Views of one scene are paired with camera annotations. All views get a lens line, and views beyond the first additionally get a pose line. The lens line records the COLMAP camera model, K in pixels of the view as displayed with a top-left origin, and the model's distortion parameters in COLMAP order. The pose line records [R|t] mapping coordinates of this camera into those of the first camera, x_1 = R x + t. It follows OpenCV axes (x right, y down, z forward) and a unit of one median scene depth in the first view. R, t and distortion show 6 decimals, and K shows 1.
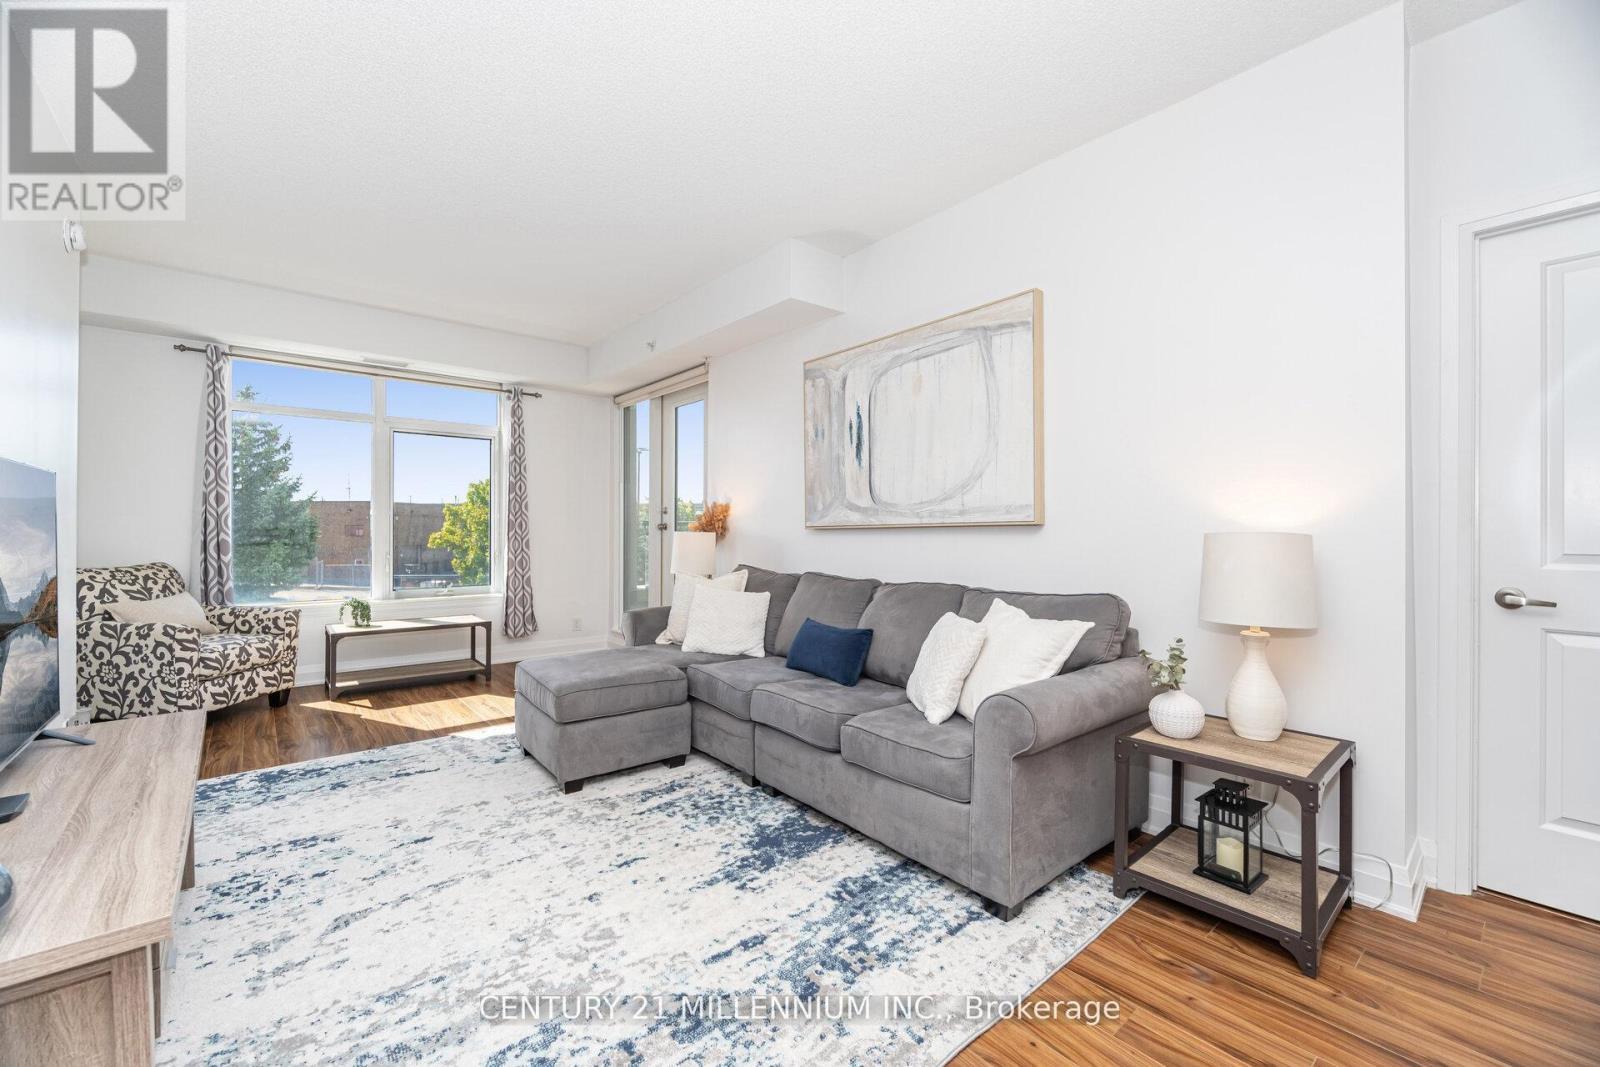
lens RADIAL K [[654.1, 0, 790.2], [0, 654.1, 530.4], [0, 0, 1]] dist [-0.001737, -0.000766]
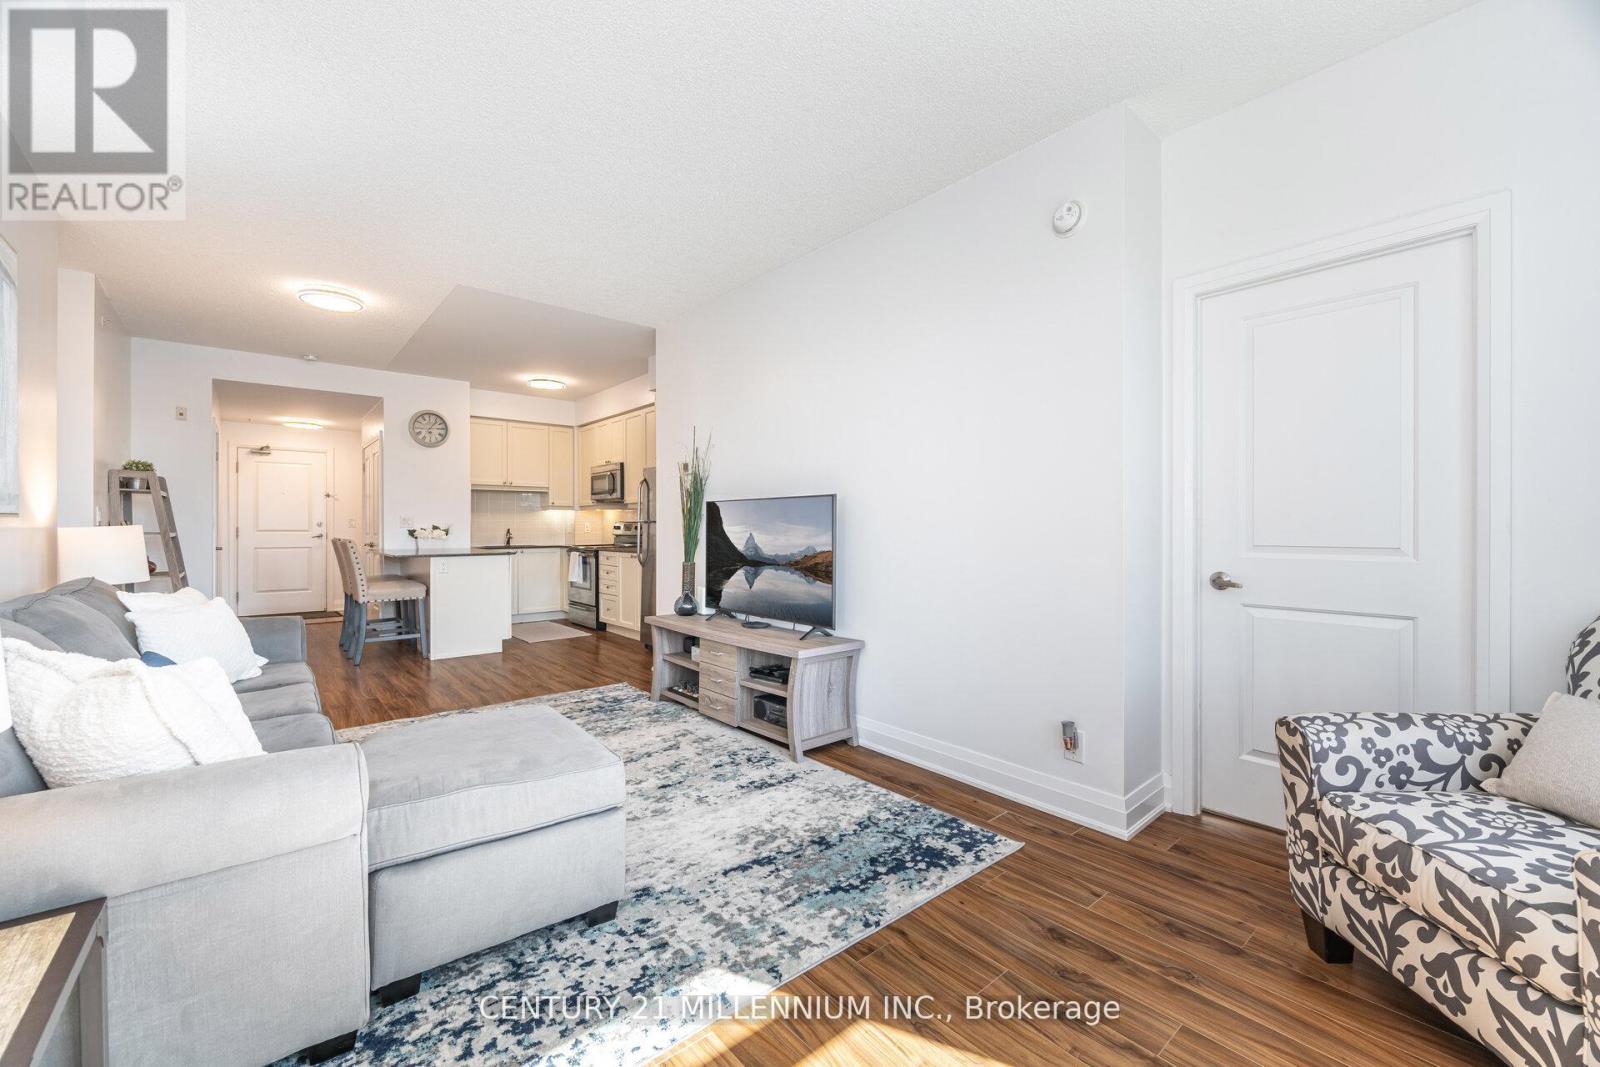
lens RADIAL K [[646.5, 0, 789.0], [0, 646.5, 529.6], [0, 0, 1]] dist [-0.002021, -0.000738]
pose [[-0.999976, -0.003853, -0.005717, -0.599369], [-0.003880, 0.999981, 0.004701, 0.000232], [0.005699, 0.004723, -0.999973, 1.672831]]
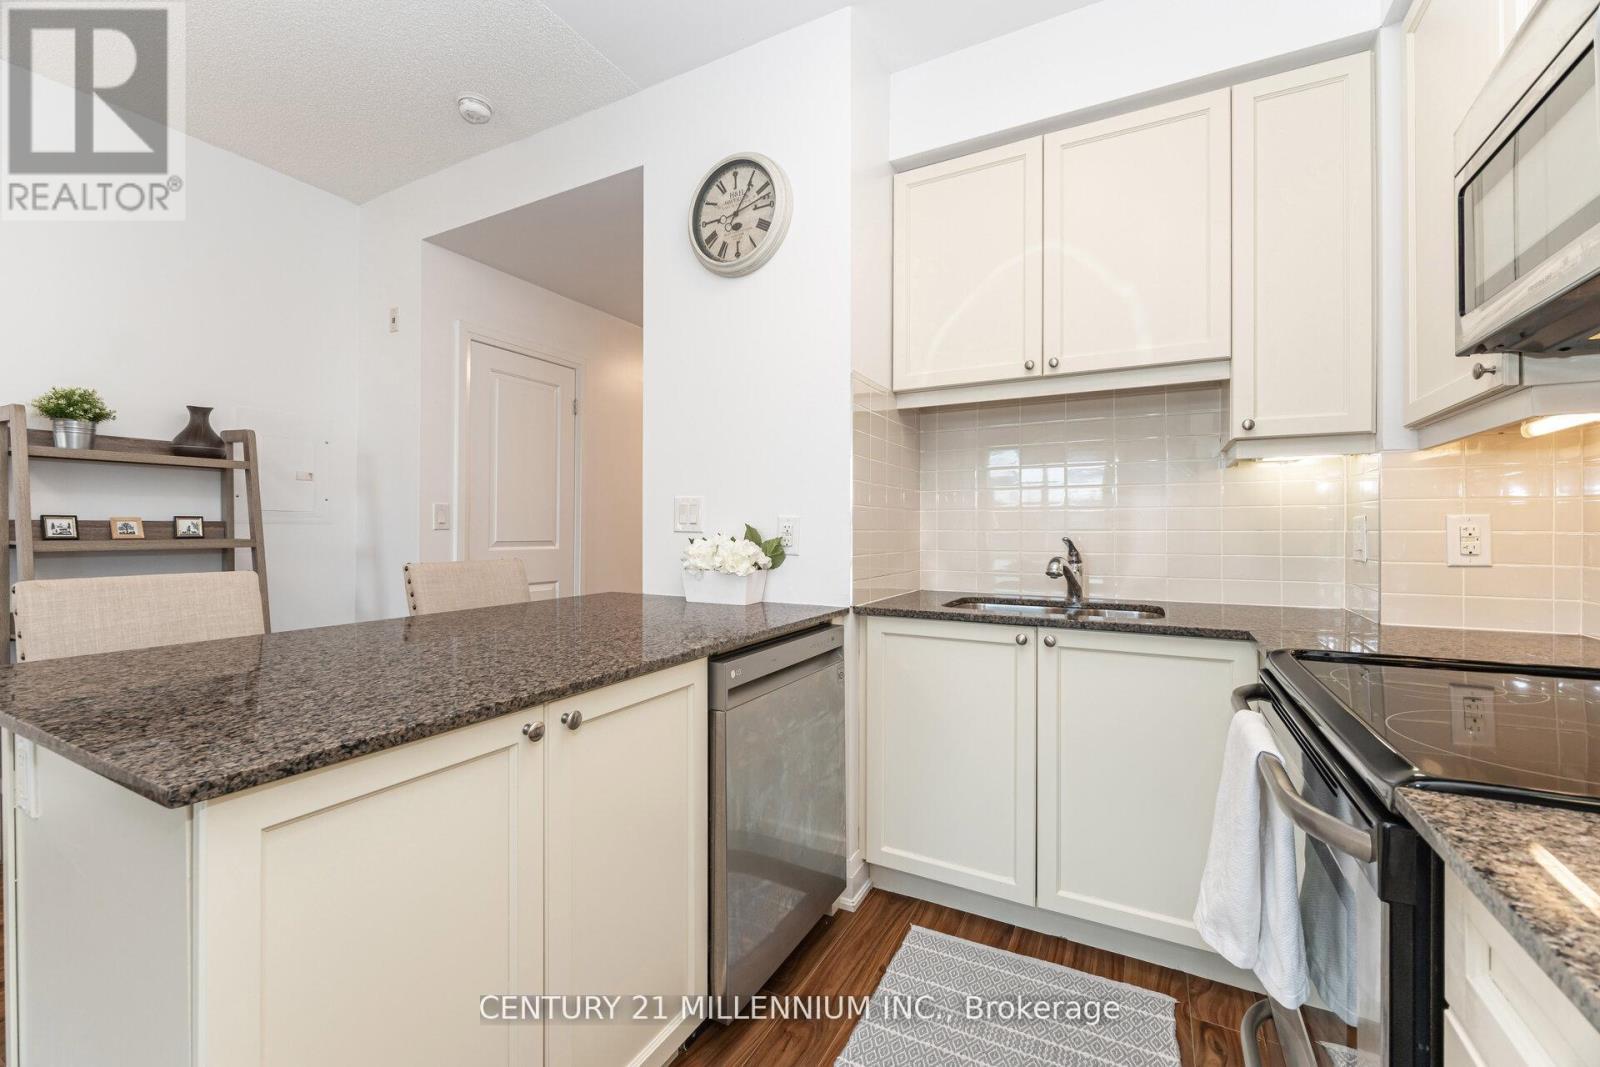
lens RADIAL K [[667.8, 0, 795.0], [0, 667.8, 529.8], [0, 0, 1]] dist [-0.001783, -0.000318]
pose [[-0.376574, -0.002865, 0.926382, -0.070784], [-0.004067, 0.999991, 0.001439, 0.003758], [-0.926378, -0.003226, -0.376582, -0.312785]]
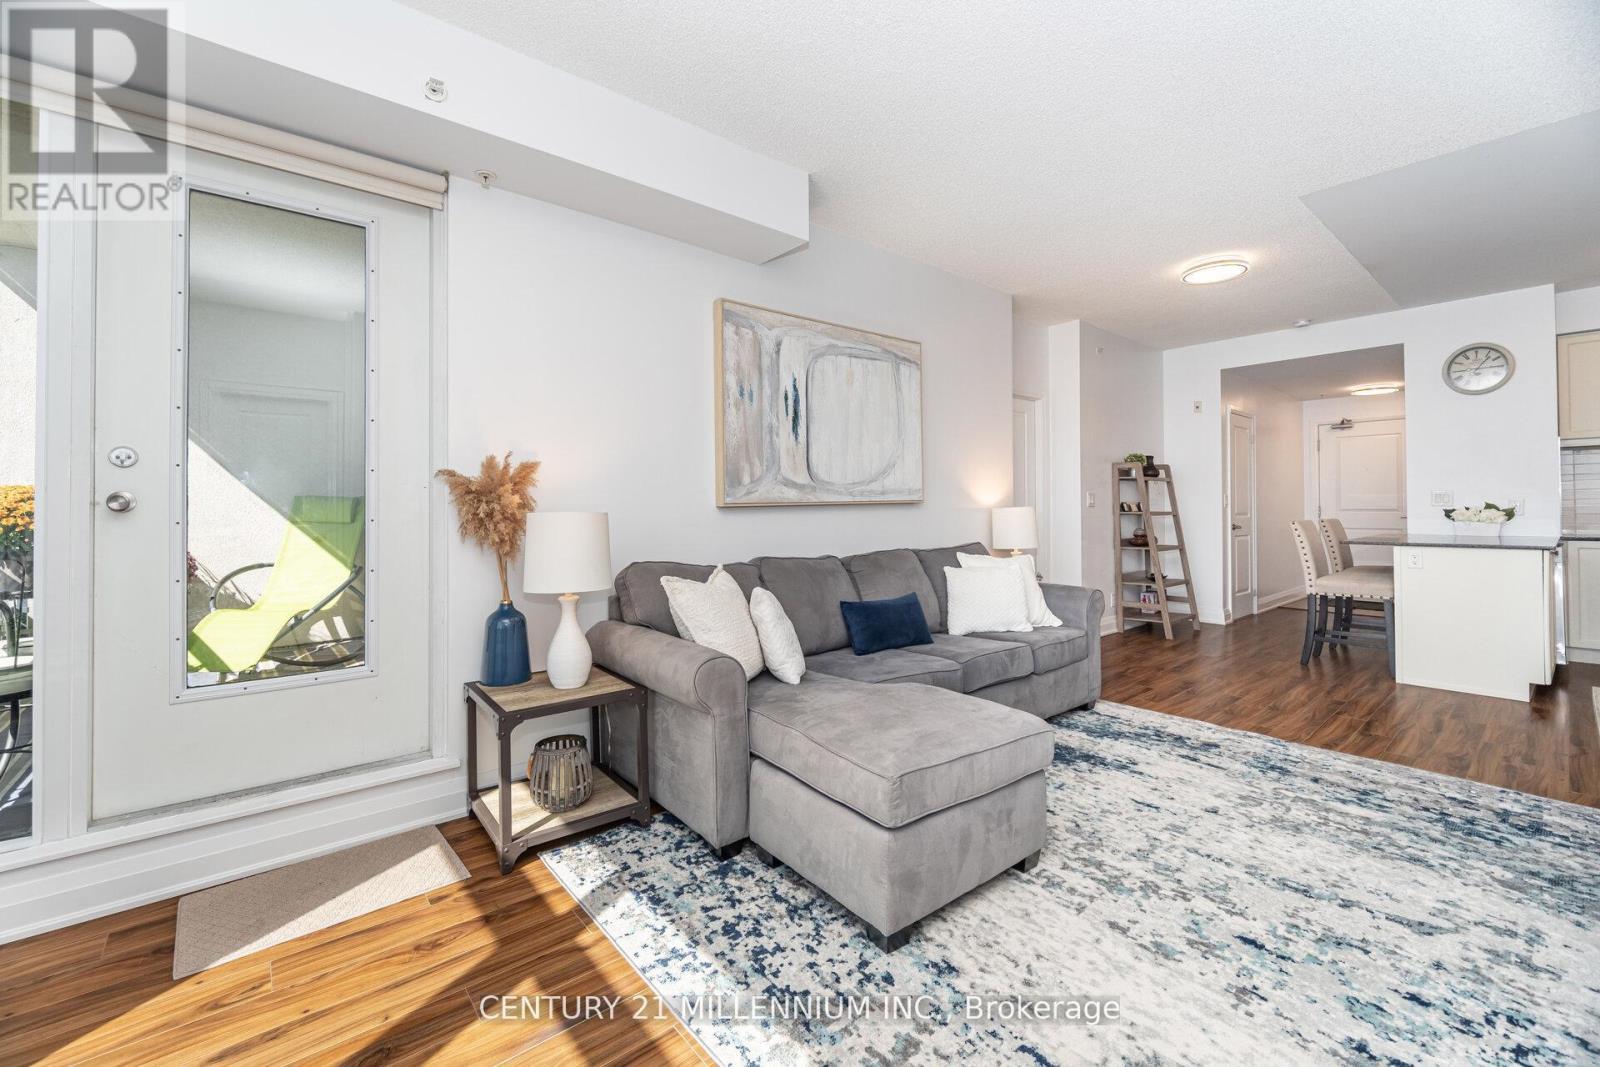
lens RADIAL K [[657.2, 0, 793.0], [0, 657.2, 502.1], [0, 0, 1]] dist [-0.001429, -0.001035]
pose [[-0.003327, 0.006070, 0.999976, -0.981763], [0.006307, 0.999962, -0.006049, -0.002986], [-0.999975, 0.006287, -0.003365, 1.151932]]
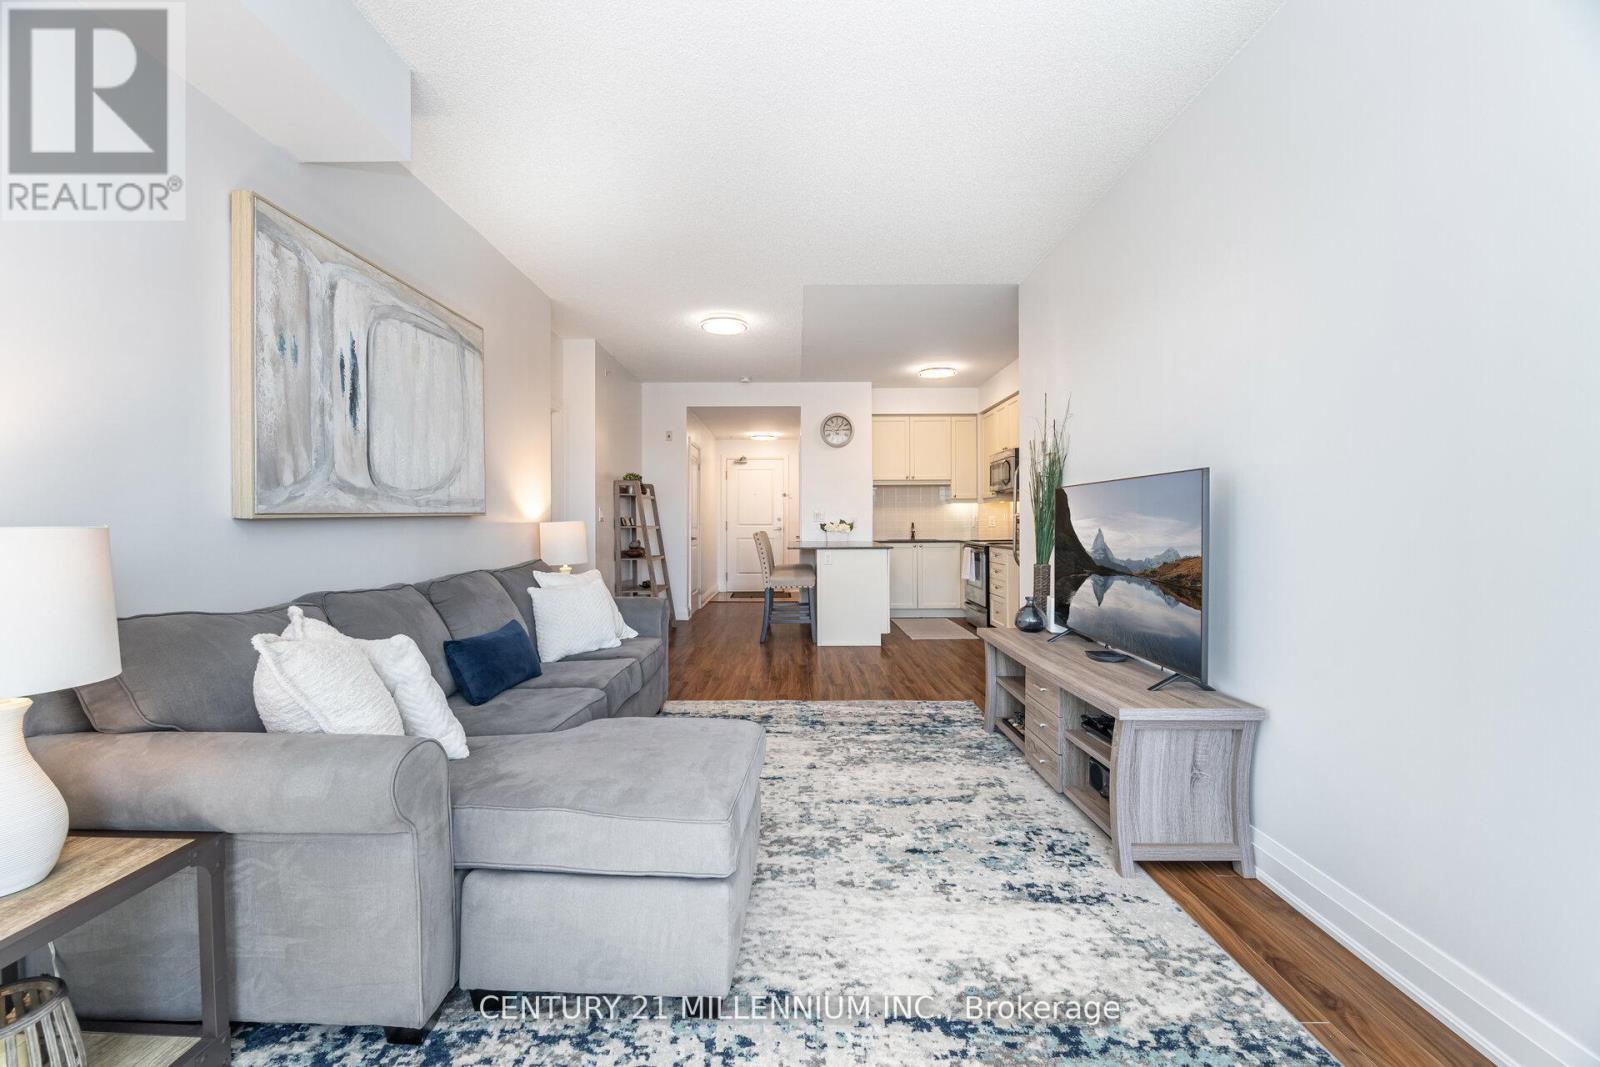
lens RADIAL K [[648.3, 0, 788.3], [0, 648.3, 522.5], [0, 0, 1]] dist [-0.001955, -0.001056]
pose [[-0.764082, -0.002009, 0.645117, -0.785131], [0.001397, 0.999988, 0.004768, -0.000833], [-0.645118, 0.004544, -0.764069, 1.402606]]
